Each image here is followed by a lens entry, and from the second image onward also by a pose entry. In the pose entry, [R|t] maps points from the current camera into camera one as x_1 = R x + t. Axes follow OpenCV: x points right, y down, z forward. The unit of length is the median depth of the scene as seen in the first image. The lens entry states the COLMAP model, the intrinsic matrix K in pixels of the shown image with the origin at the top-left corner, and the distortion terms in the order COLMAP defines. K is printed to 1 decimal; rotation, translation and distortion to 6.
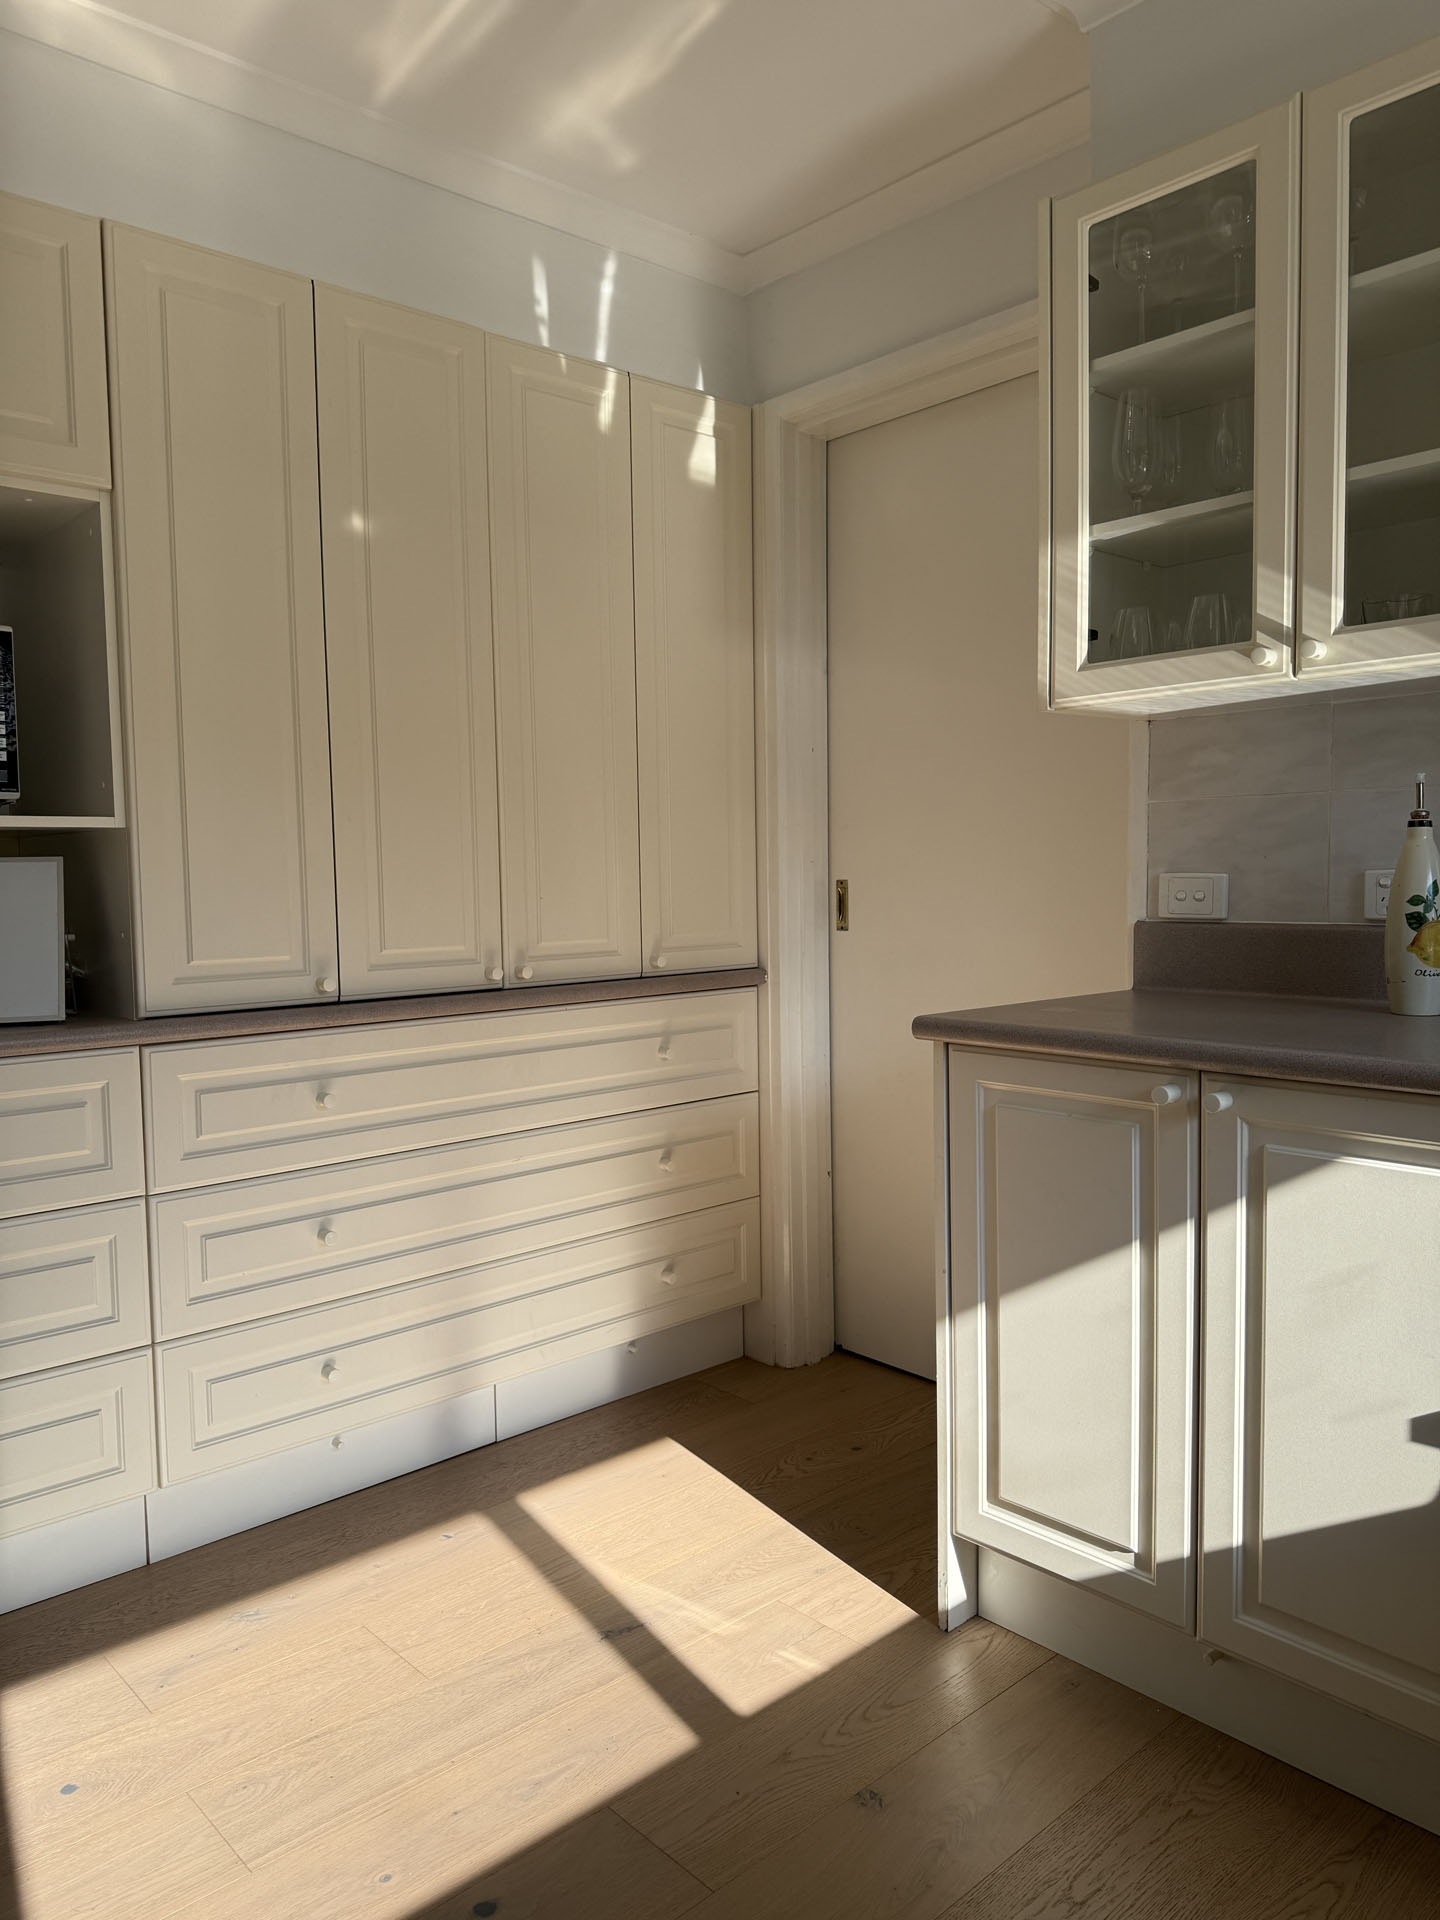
lens RADIAL K [[1358.8, 0, 720.0], [0, 1358.8, 960.0], [0, 0, 1]] dist [0.038687, -0.047516]
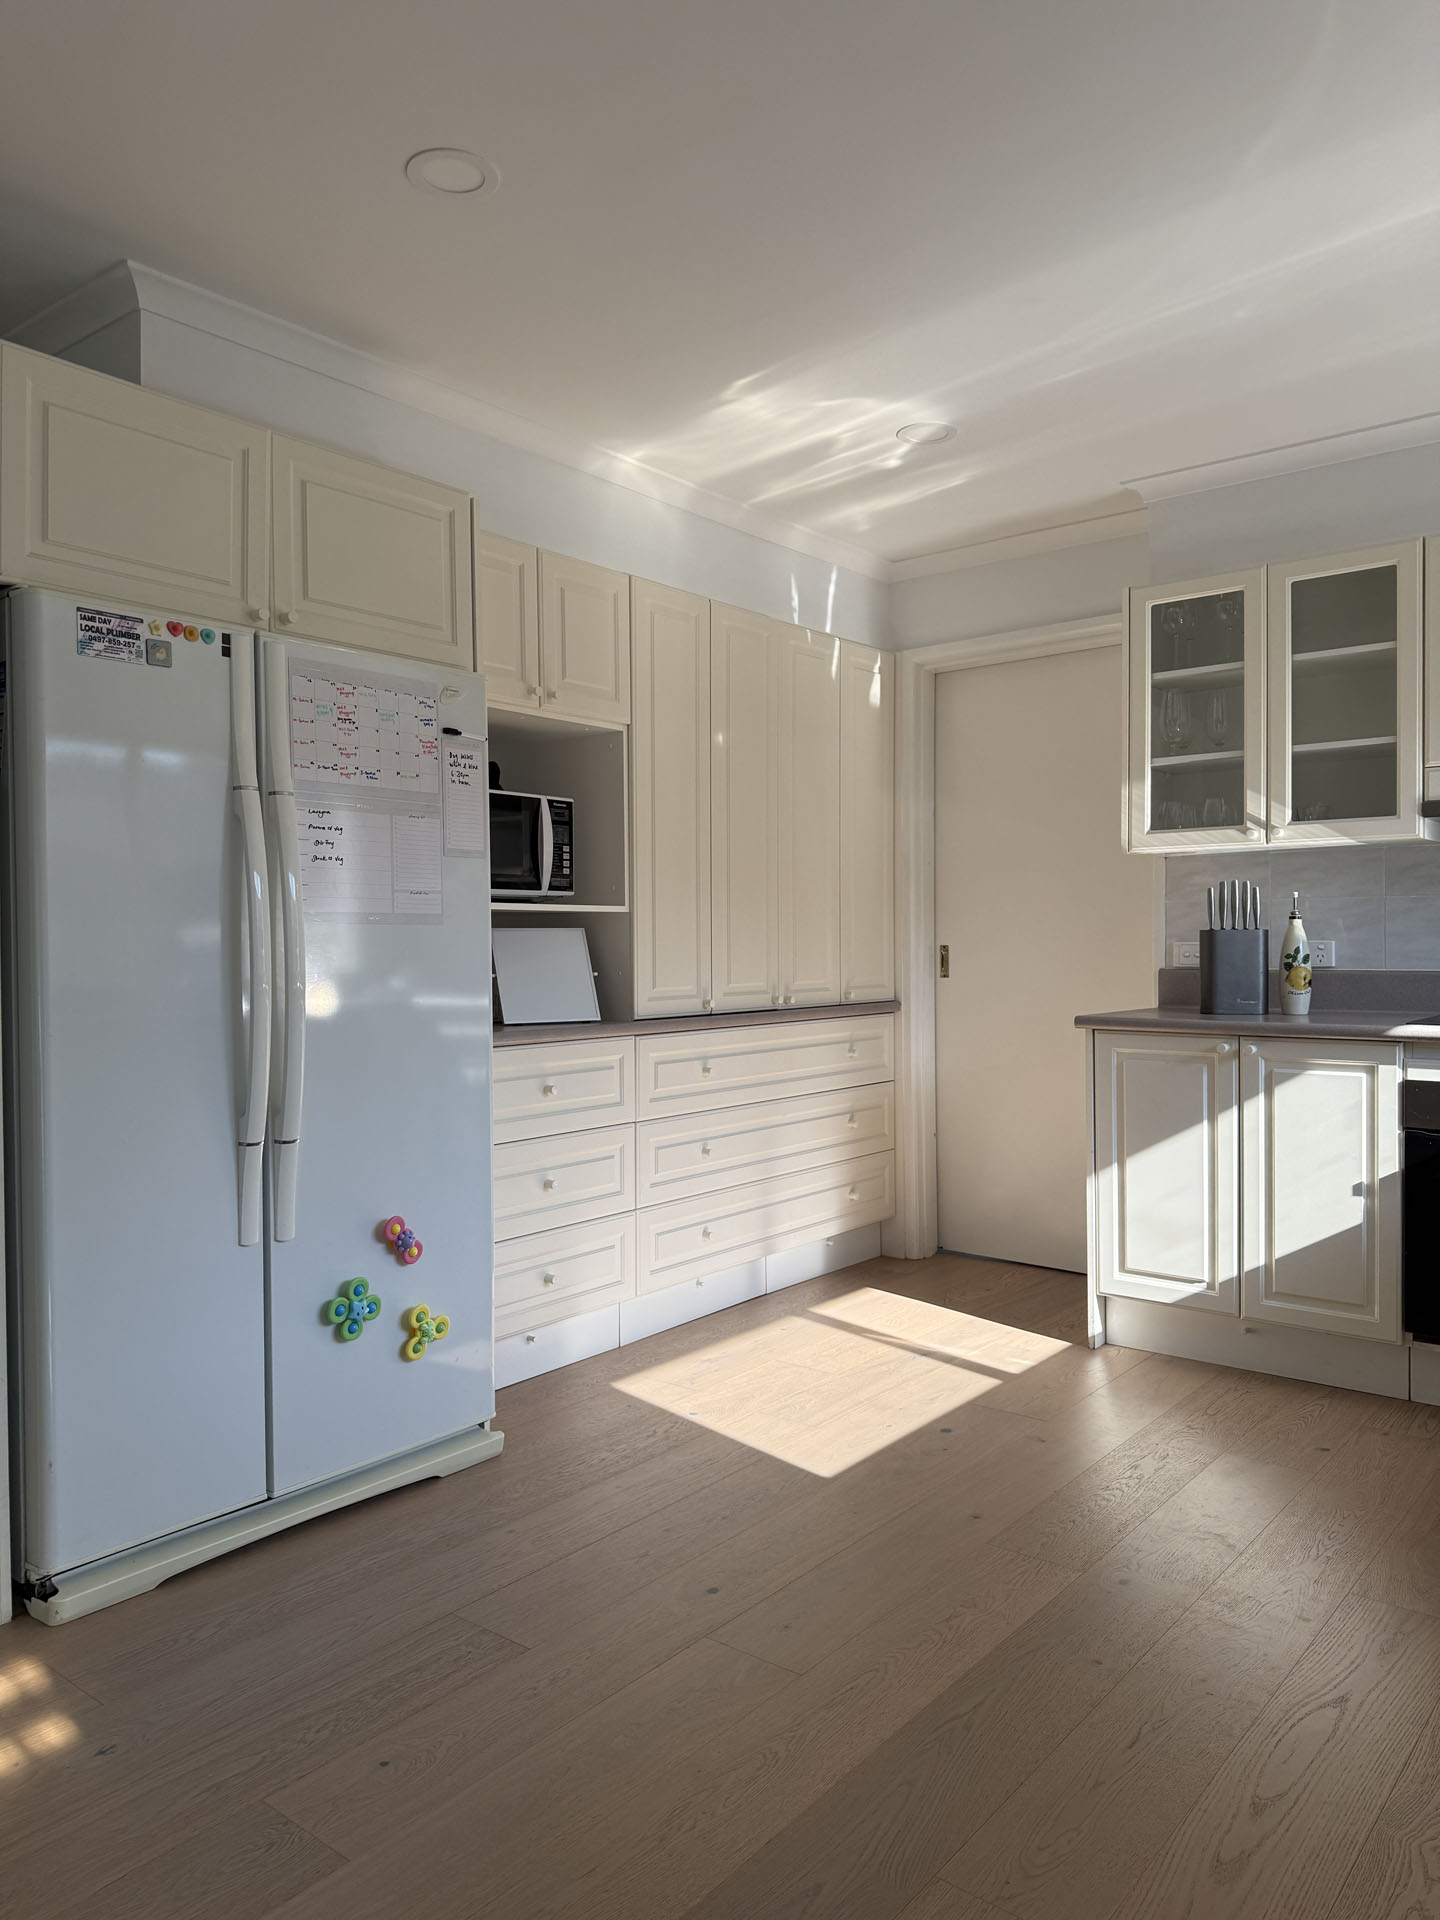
lens RADIAL K [[1347.1, 0, 720.0], [0, 1347.1, 962.5], [0, 0, 1]] dist [0.127506, -0.236899]
pose [[0.988413, 0.005378, 0.151692, -0.604664], [0.002563, 0.998638, -0.052102, 0.061689], [-0.151766, 0.051887, 0.987054, -0.761426]]
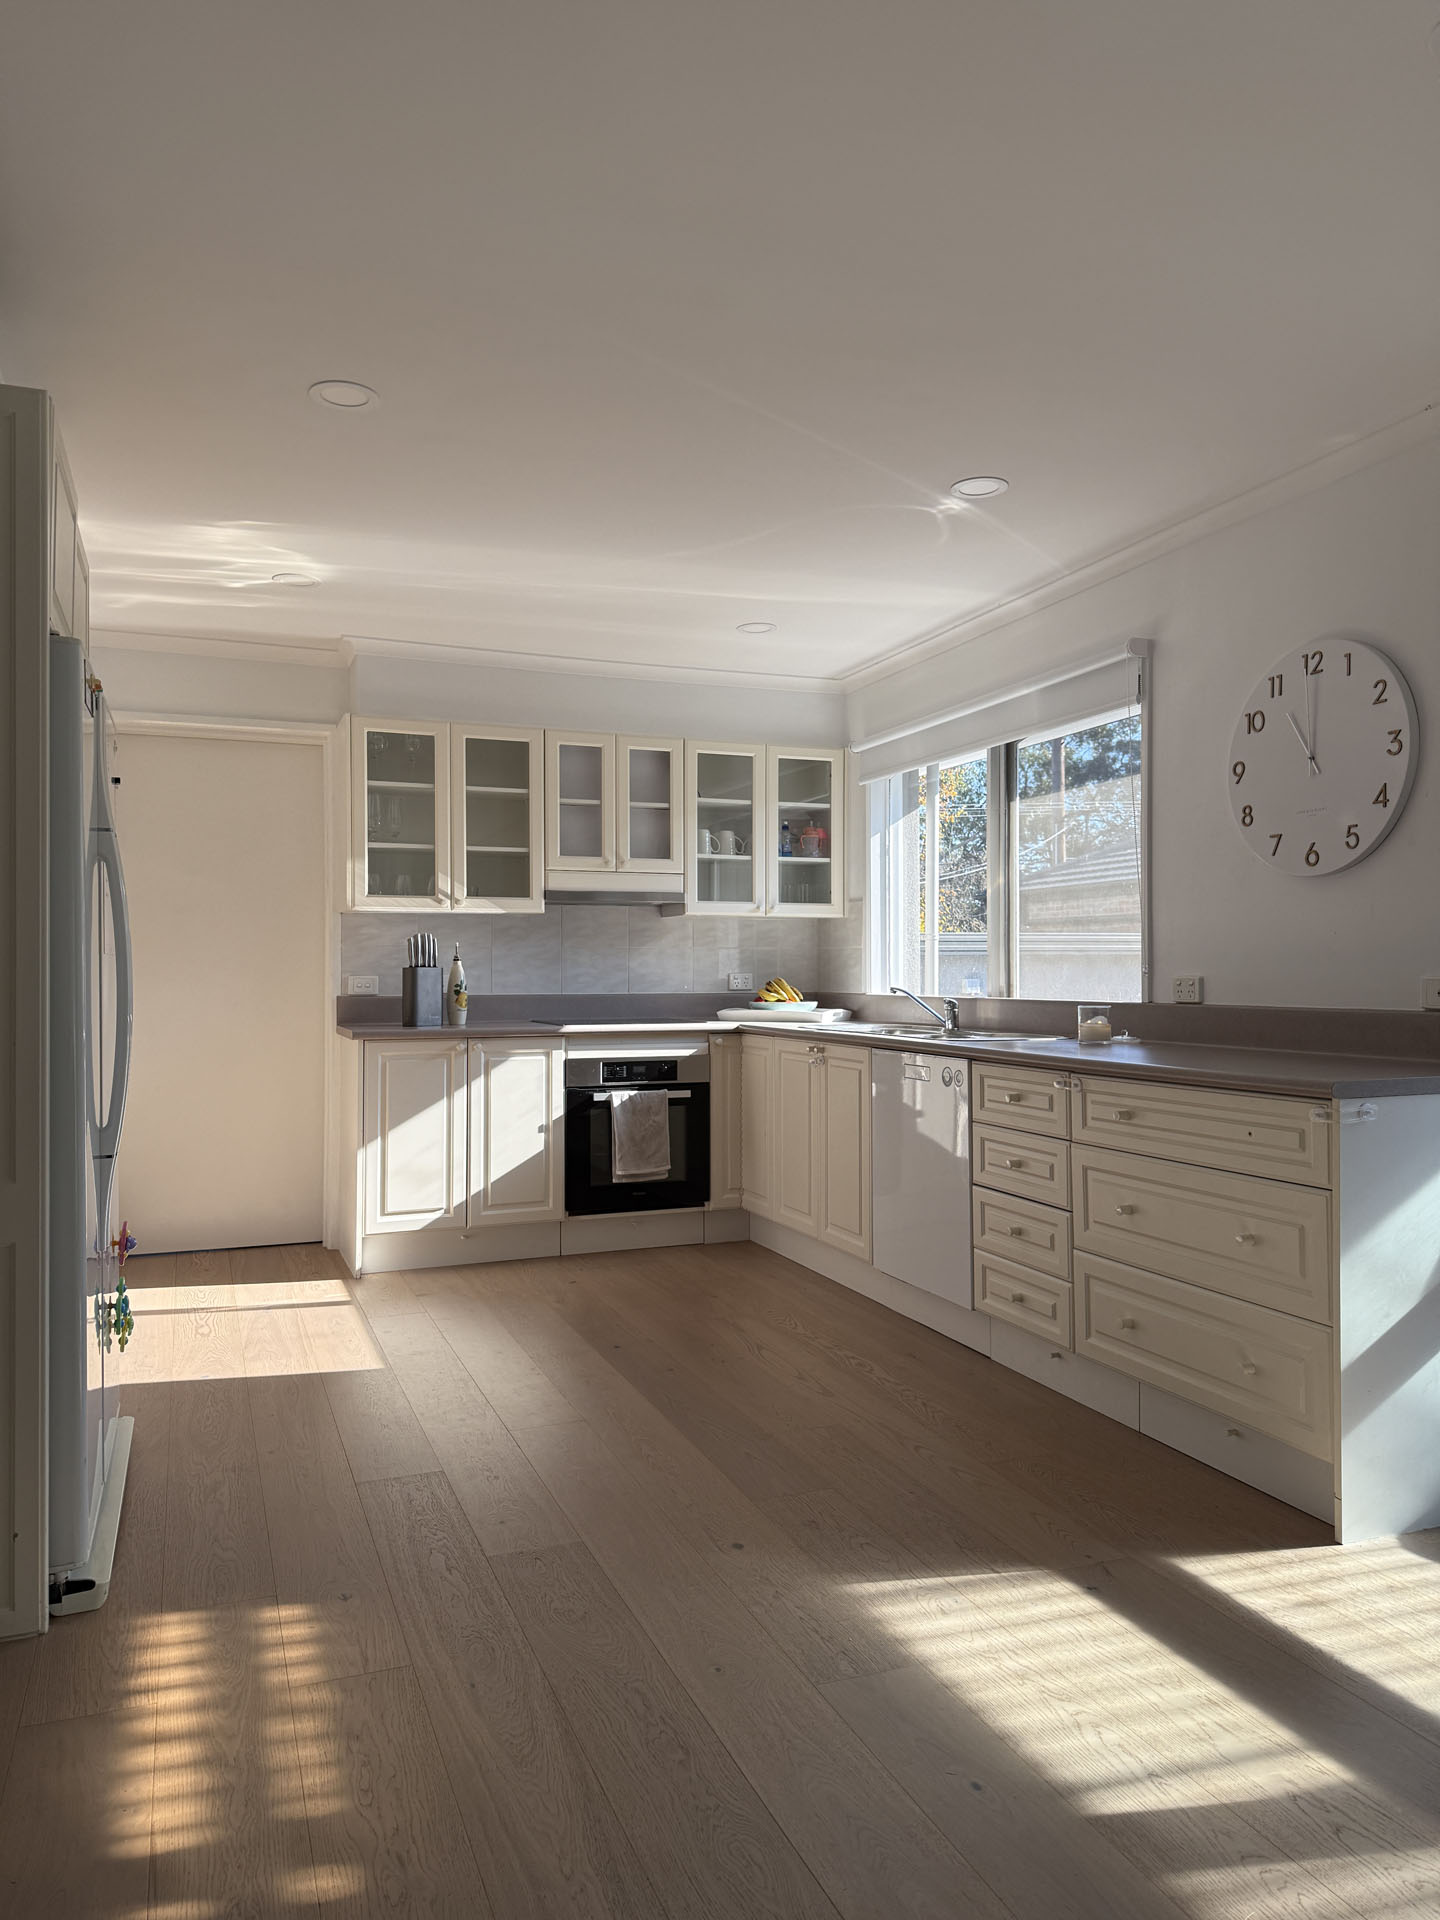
lens RADIAL K [[1347.1, 0, 720.0], [0, 1347.1, 962.5], [0, 0, 1]] dist [0.127506, -0.236899]
pose [[0.357536, 0.020740, 0.933669, -1.889219], [0.060447, 0.997143, -0.045297, 0.067883], [-0.931941, 0.072633, 0.355261, -0.524587]]
